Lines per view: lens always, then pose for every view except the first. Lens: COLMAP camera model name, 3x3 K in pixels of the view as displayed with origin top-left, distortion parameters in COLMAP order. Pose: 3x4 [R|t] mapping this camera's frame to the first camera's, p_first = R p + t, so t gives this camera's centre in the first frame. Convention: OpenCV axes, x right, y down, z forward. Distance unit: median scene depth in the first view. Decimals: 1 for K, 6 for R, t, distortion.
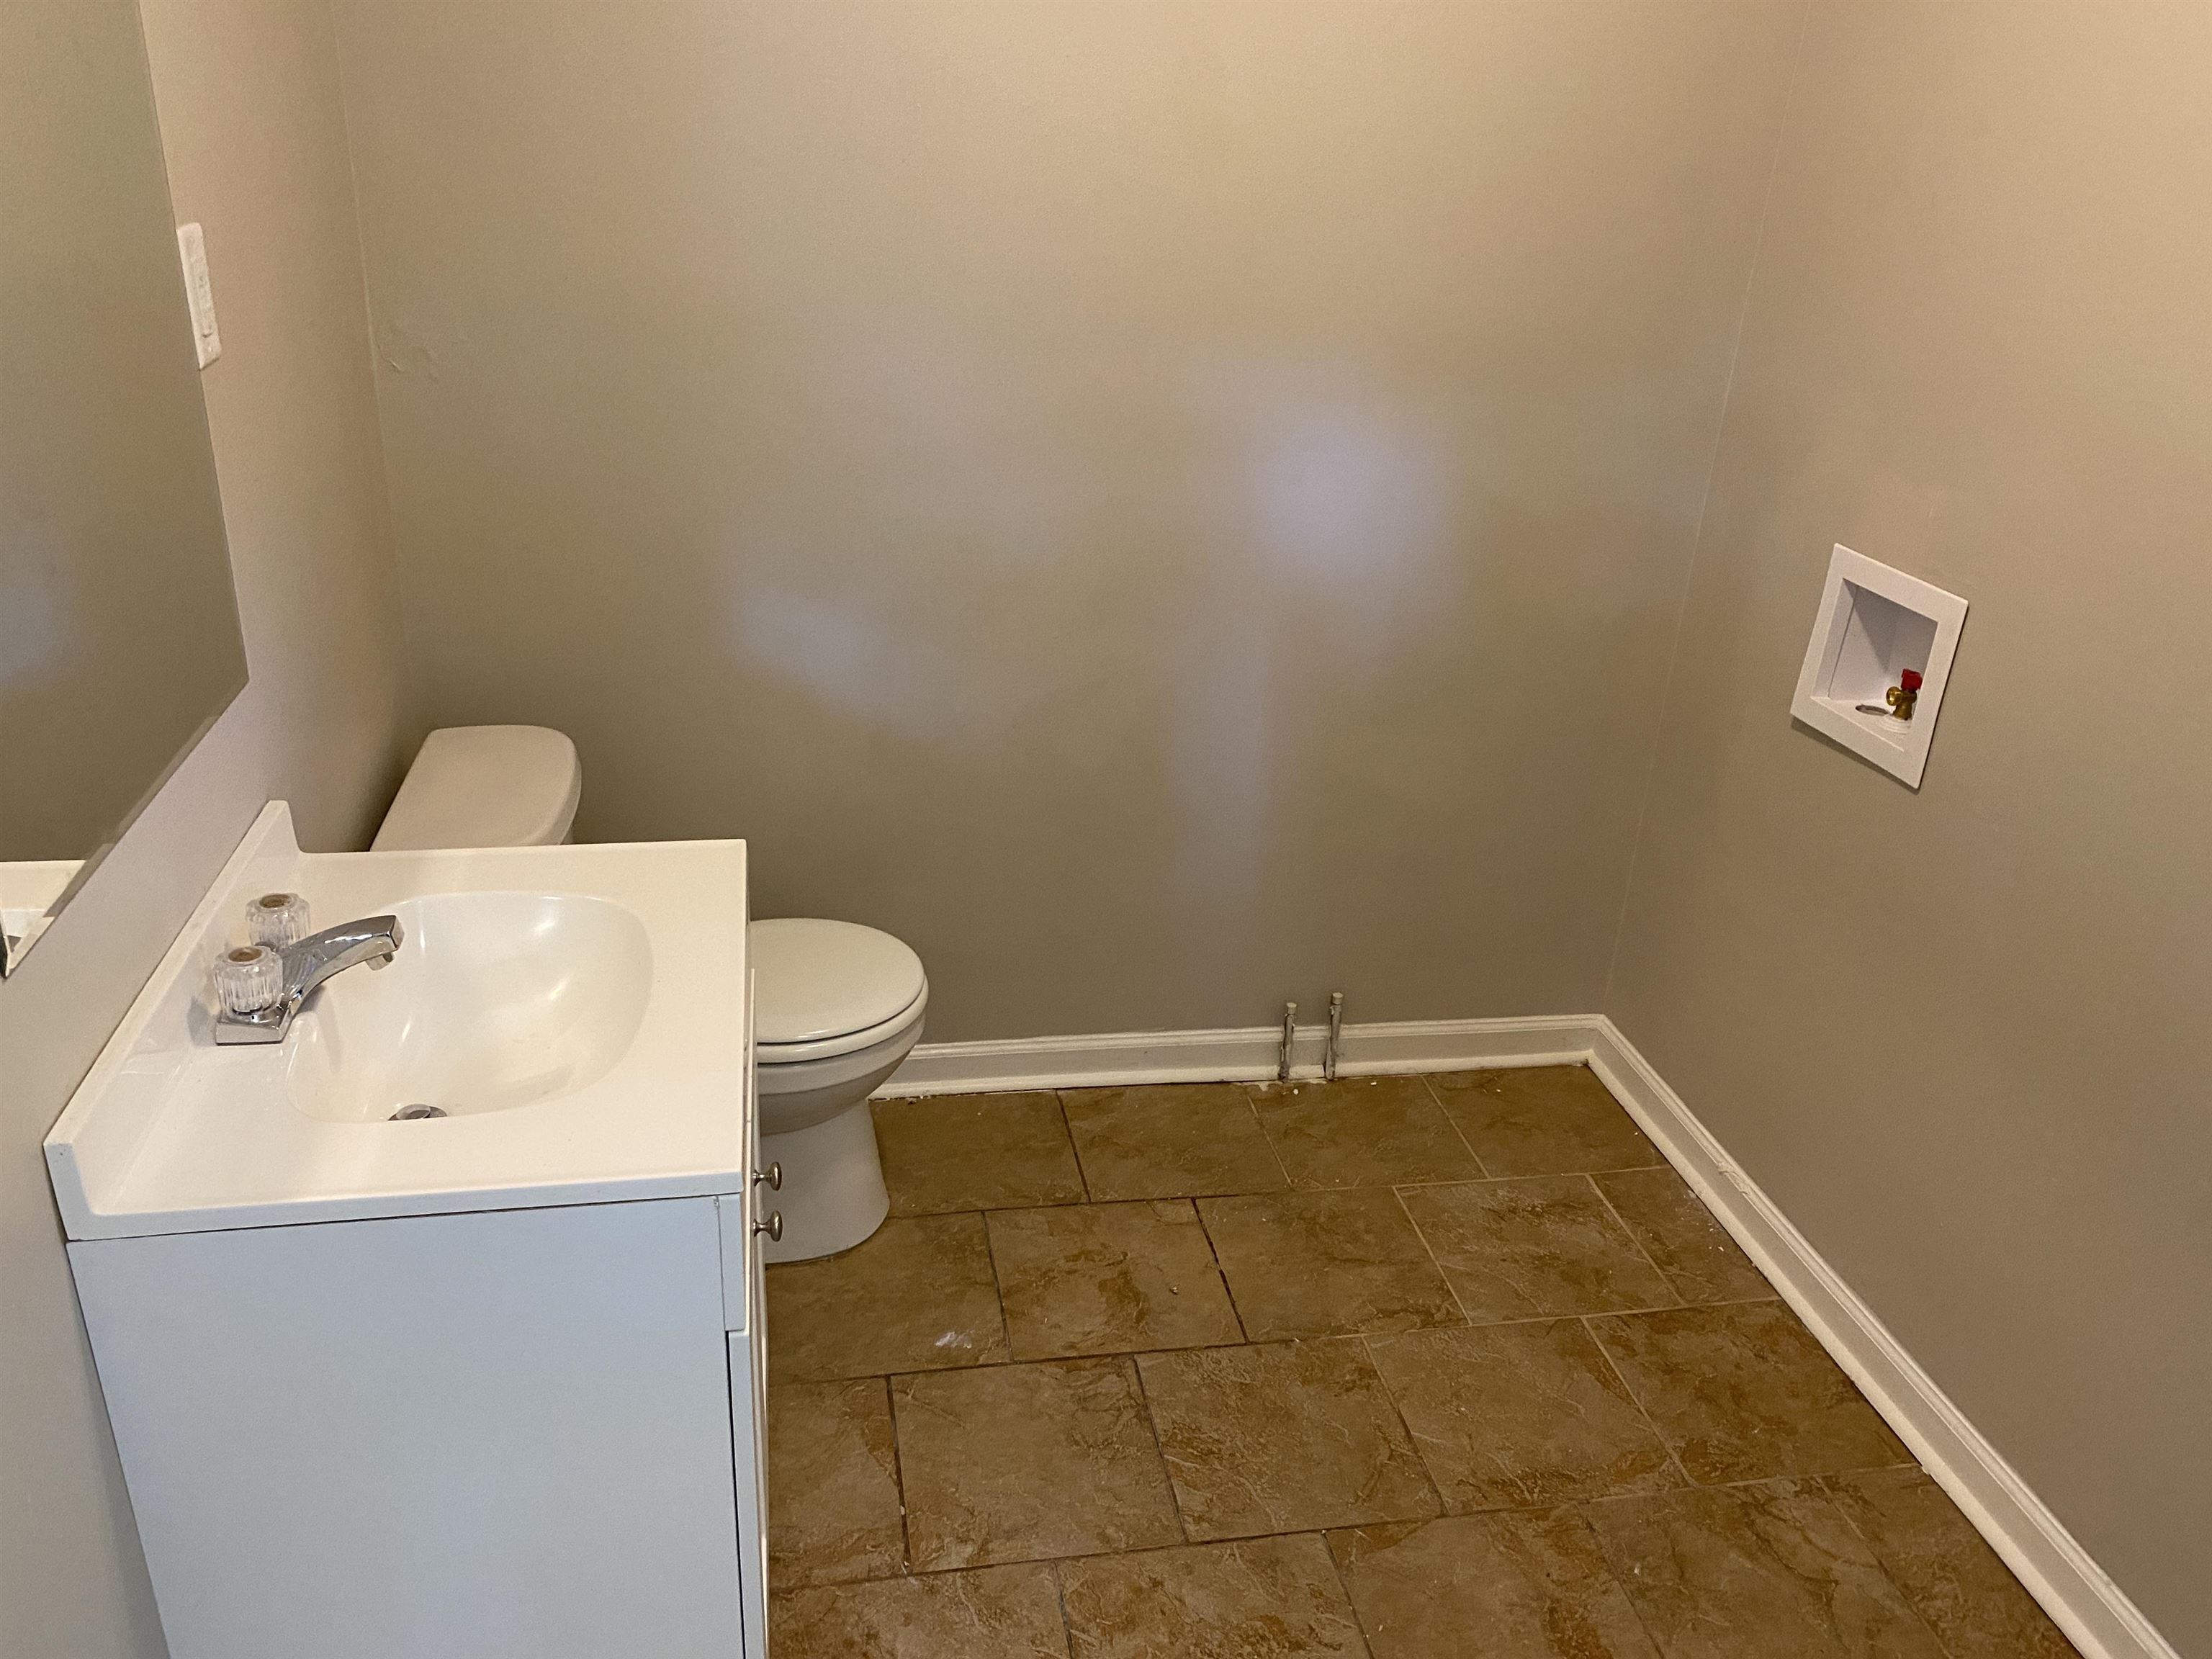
lens RADIAL K [[1694.4, 0, 1100.2], [0, 1694.4, 831.8], [0, 0, 1]] dist [0.008604, -0.000702]
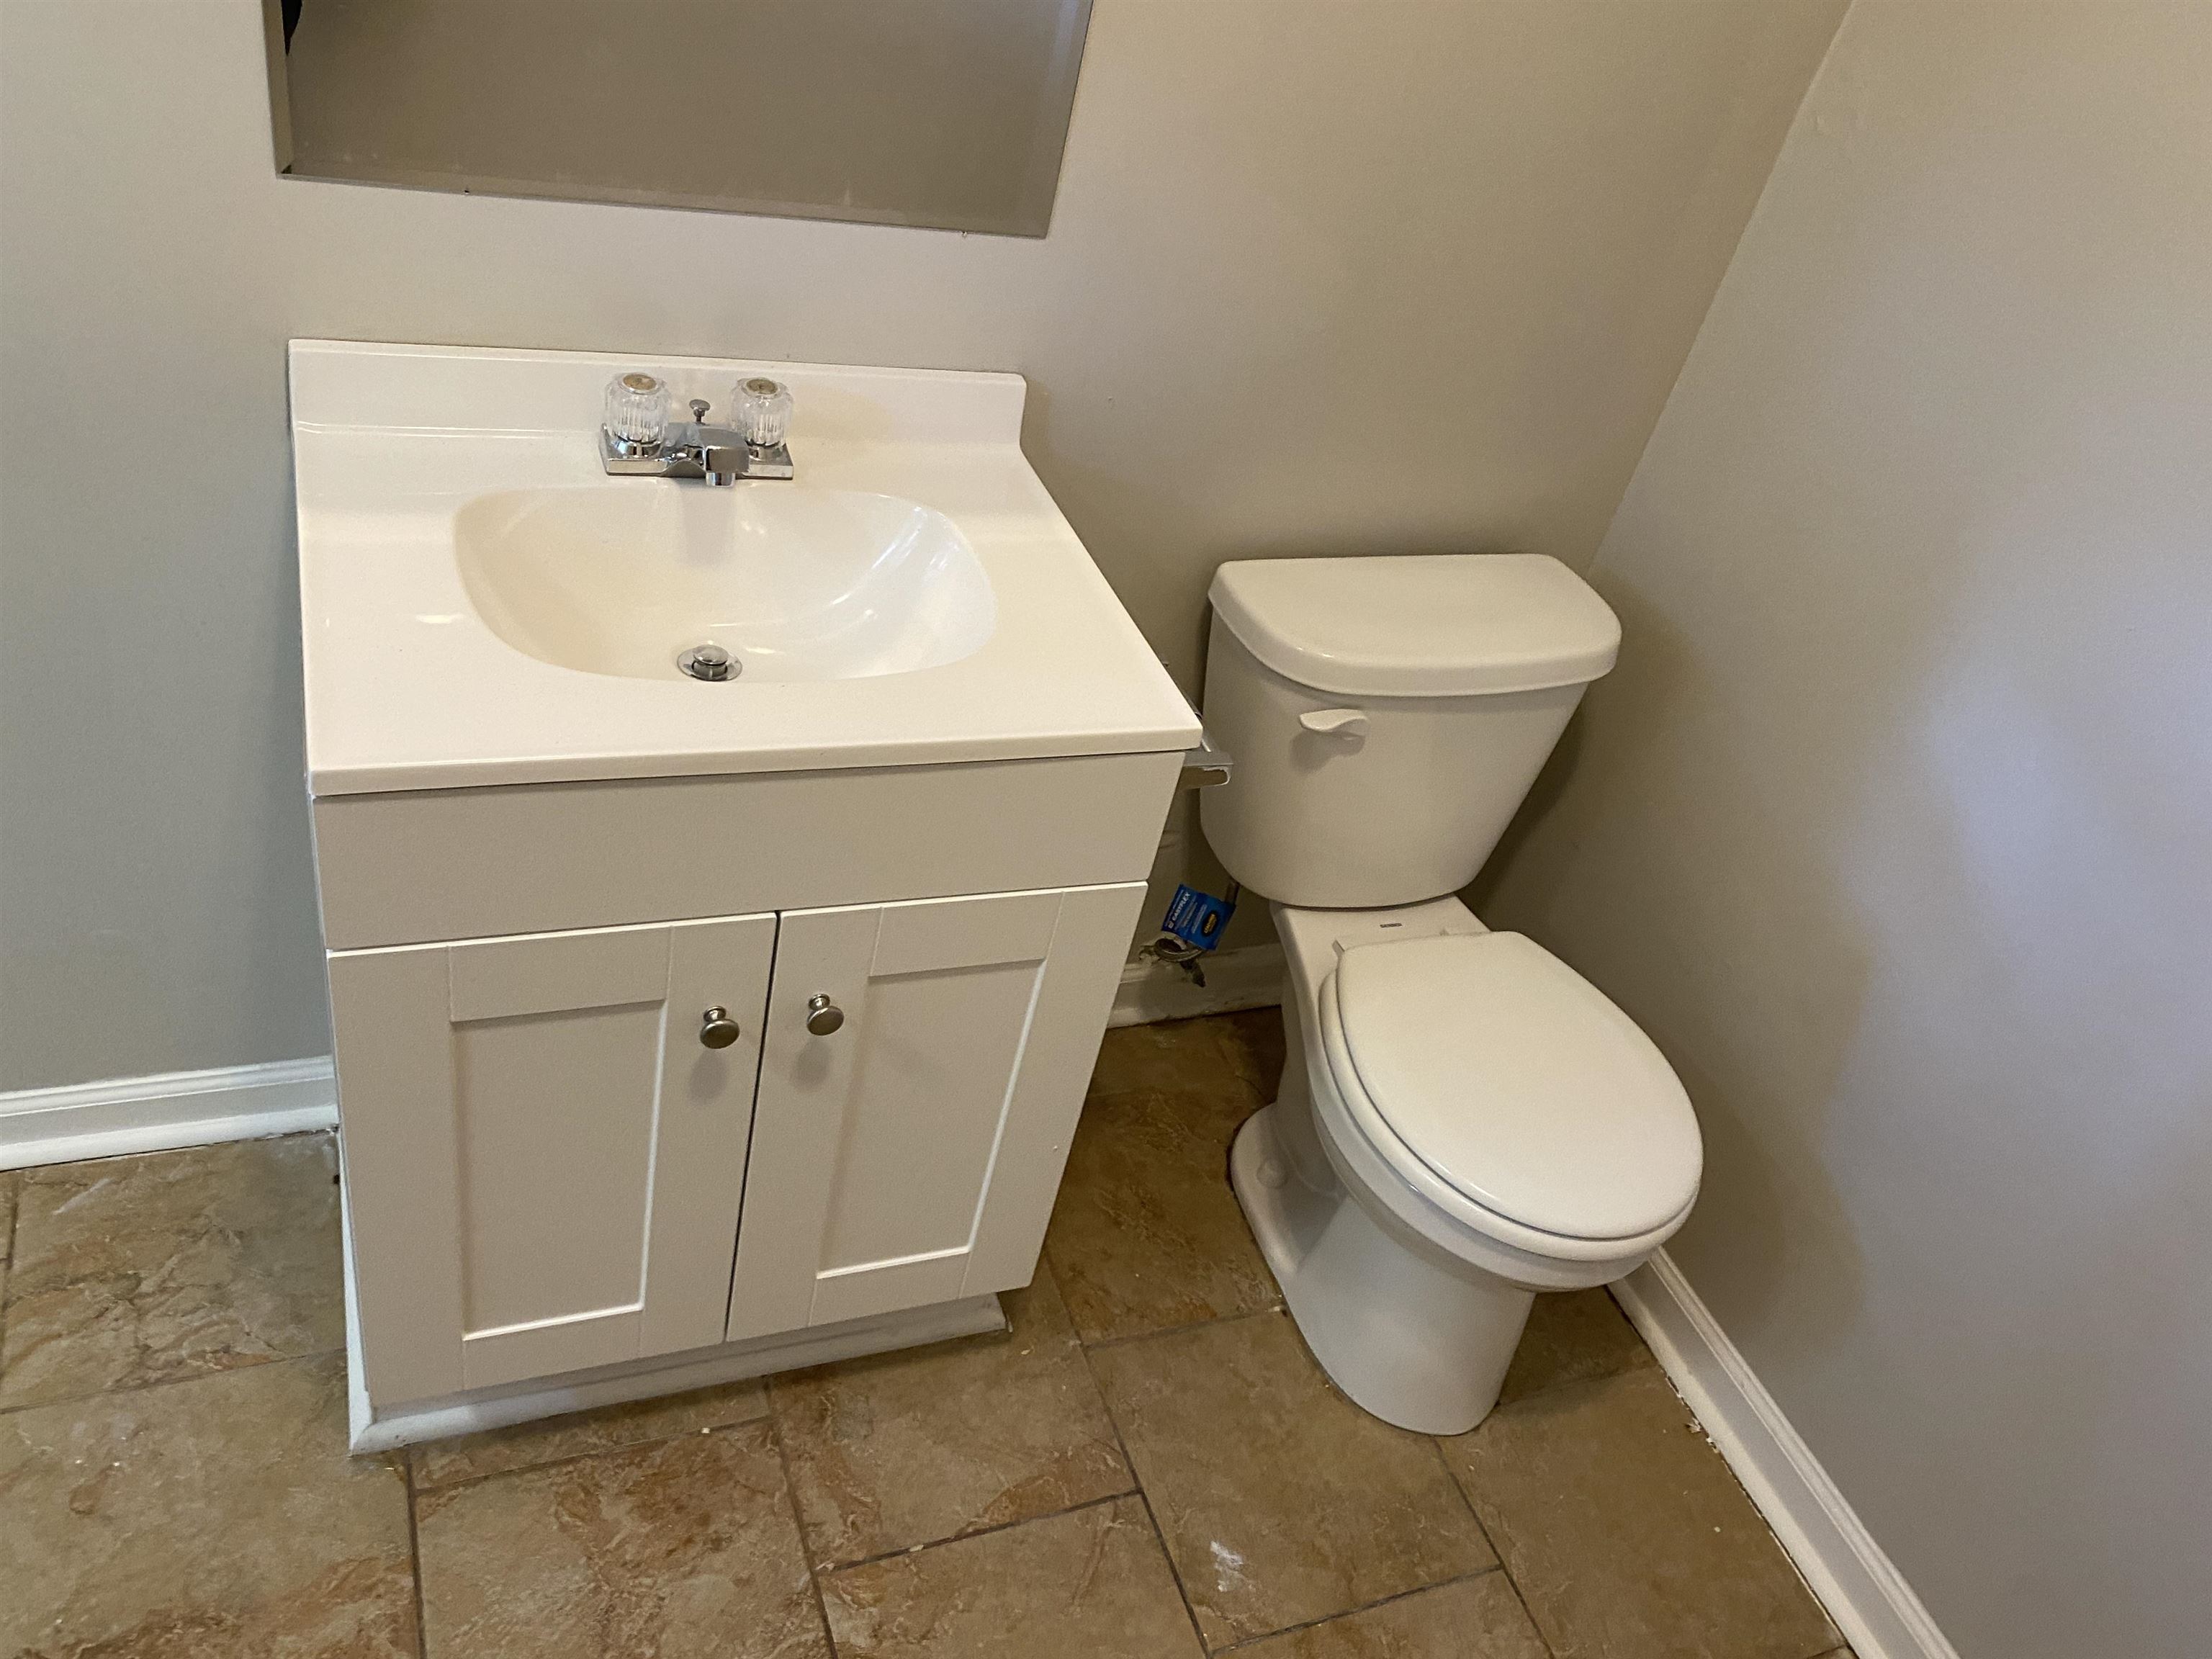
lens RADIAL K [[1694.4, 0, 1103.2], [0, 1694.4, 831.4], [0, 0, 1]] dist [0.008604, -0.000702]
pose [[0.182084, 0.609382, -0.771686, 0.287019], [-0.575740, 0.702278, 0.418723, -0.198766], [0.797100, 0.368048, 0.478720, 0.546858]]
